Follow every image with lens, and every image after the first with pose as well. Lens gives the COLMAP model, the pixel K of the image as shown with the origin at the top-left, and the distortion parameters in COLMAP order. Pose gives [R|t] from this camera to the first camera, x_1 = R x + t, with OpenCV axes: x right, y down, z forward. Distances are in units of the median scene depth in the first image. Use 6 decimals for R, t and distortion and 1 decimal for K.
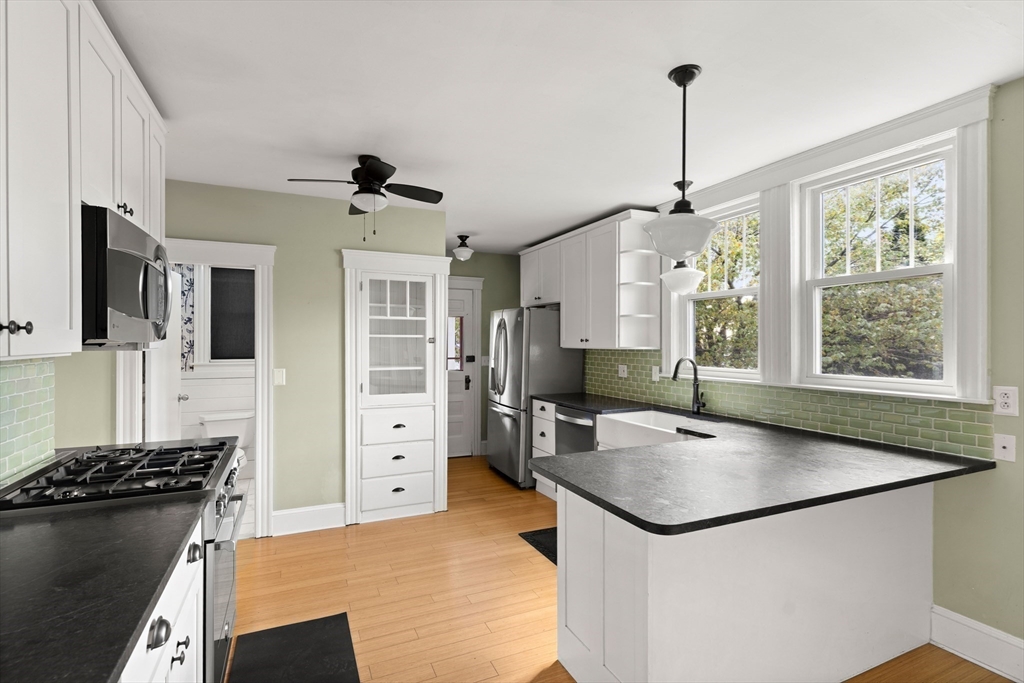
lens RADIAL K [[491.9, 0, 517.6], [0, 491.9, 339.5], [0, 0, 1]] dist [-0.000154, -0.001000]
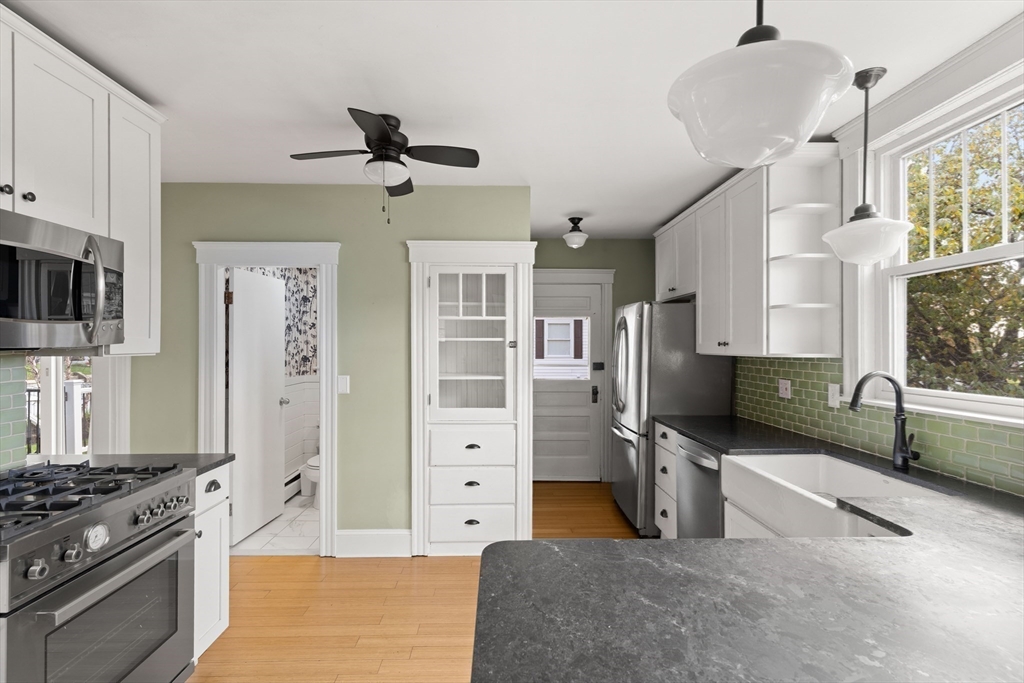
lens RADIAL K [[491.9, 0, 512.1], [0, 491.9, 343.0], [0, 0, 1]] dist [-0.000154, -0.001000]
pose [[0.917387, -0.003608, -0.397980, 0.154299], [0.002811, 0.999993, -0.002586, 0.001552], [0.397987, 0.001253, 0.917390, 0.251856]]
